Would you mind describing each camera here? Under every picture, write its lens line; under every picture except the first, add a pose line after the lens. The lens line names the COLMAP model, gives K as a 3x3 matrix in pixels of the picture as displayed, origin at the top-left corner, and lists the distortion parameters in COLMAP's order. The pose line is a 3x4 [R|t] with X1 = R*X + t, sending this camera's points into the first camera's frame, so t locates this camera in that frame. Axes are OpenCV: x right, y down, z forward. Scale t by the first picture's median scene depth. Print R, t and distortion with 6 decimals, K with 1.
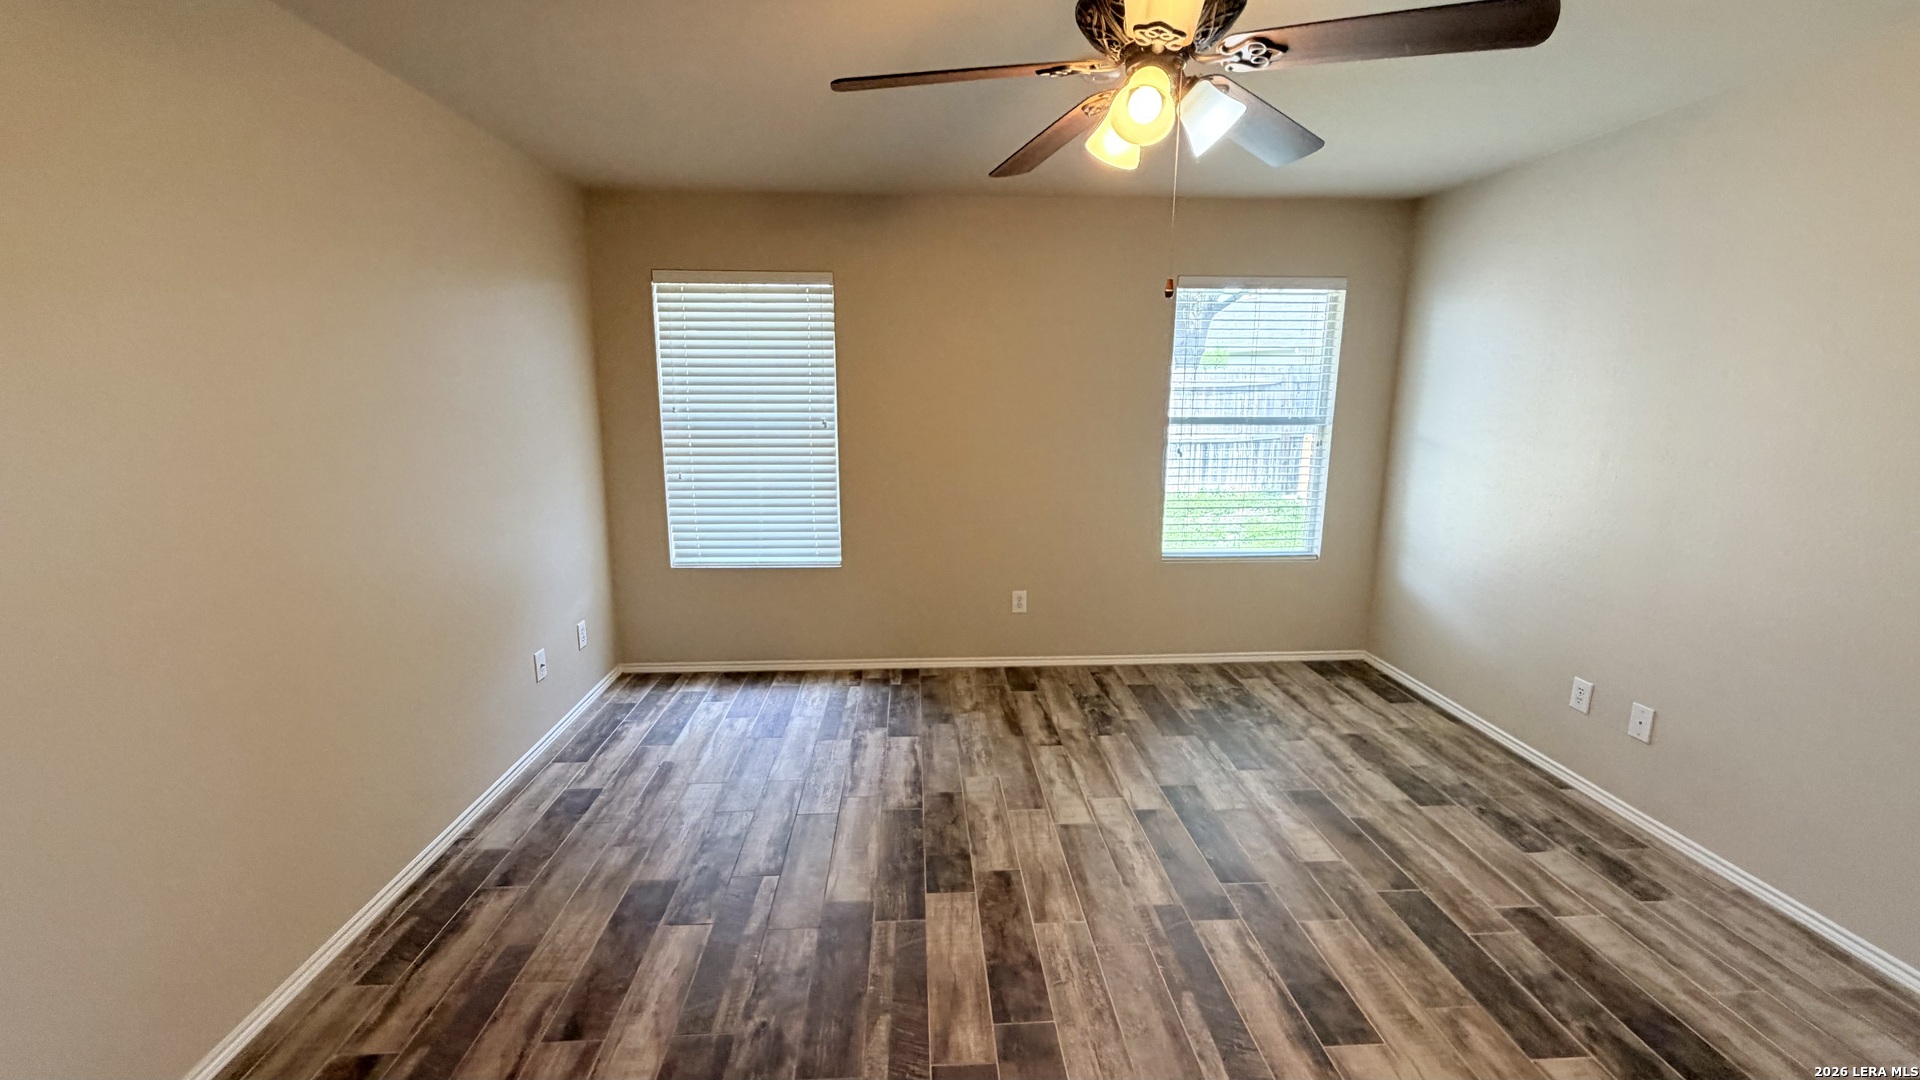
lens RADIAL K [[766.3, 0, 956.5], [0, 766.3, 539.4], [0, 0, 1]] dist [0.000266, 0.000337]
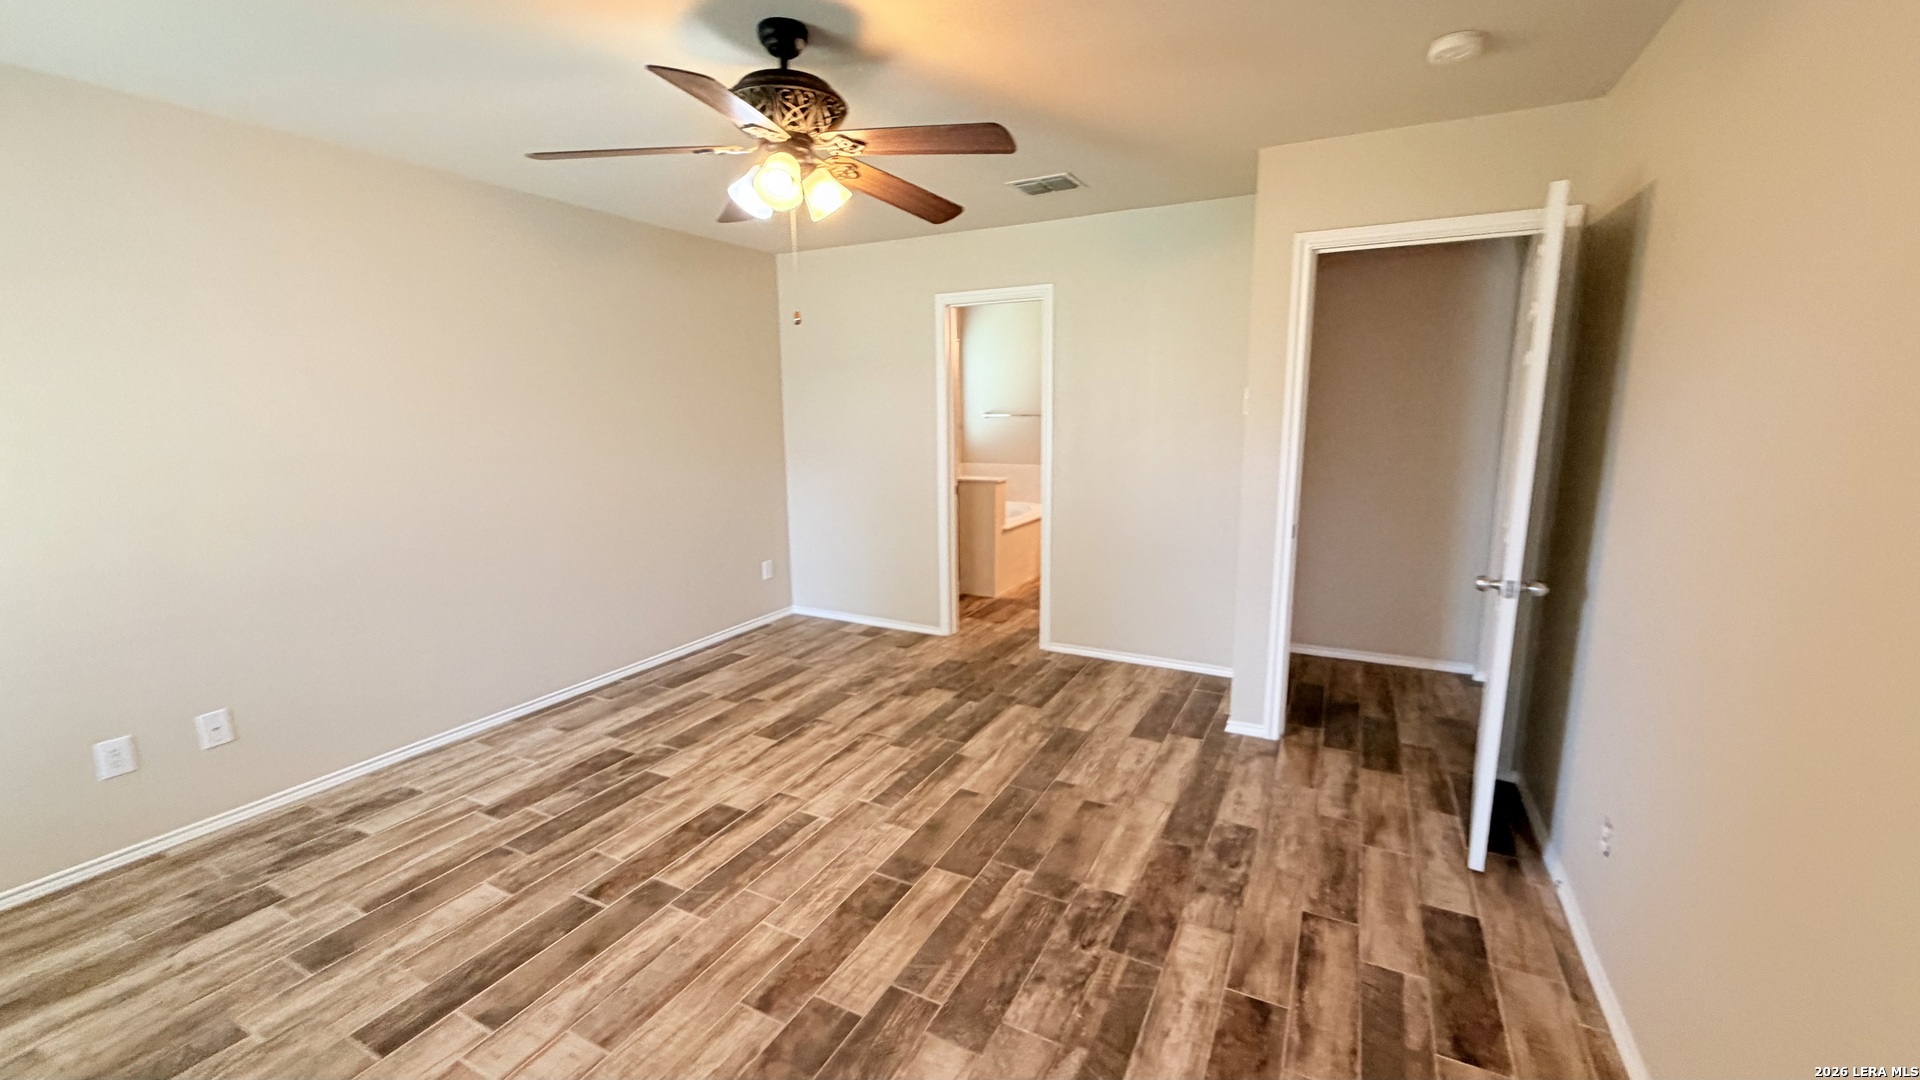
lens RADIAL K [[766.3, 0, 956.5], [0, 766.3, 539.4], [0, 0, 1]] dist [0.000266, 0.000337]
pose [[-0.858708, -0.085317, 0.505313, -0.412880], [0.104355, 0.936272, 0.335416, -0.222857], [-0.501728, 0.340757, -0.795081, 1.209967]]
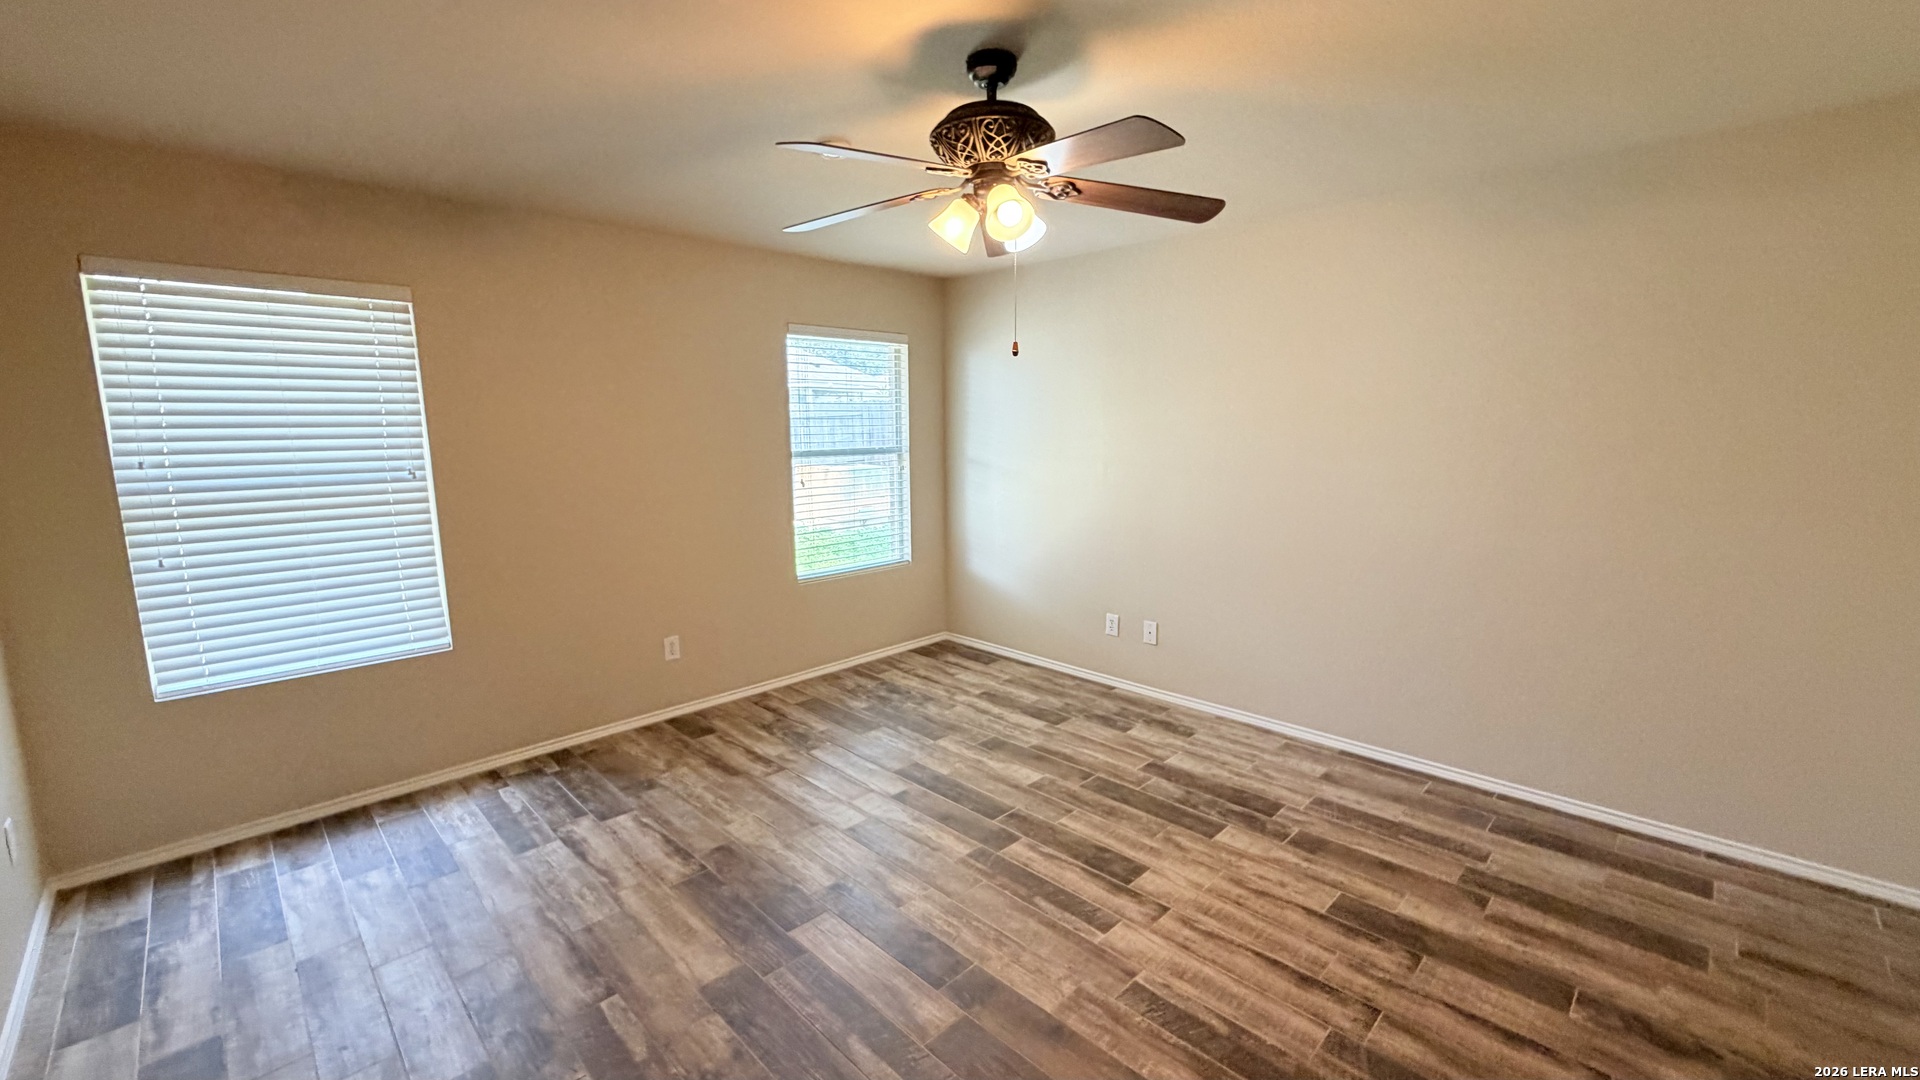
lens RADIAL K [[766.3, 0, 956.5], [0, 766.3, 539.4], [0, 0, 1]] dist [0.000266, 0.000337]
pose [[0.748833, -0.109766, 0.653606, -0.399334], [0.139283, 0.990230, 0.006722, -0.015223], [-0.647958, 0.086003, 0.756805, 0.055247]]
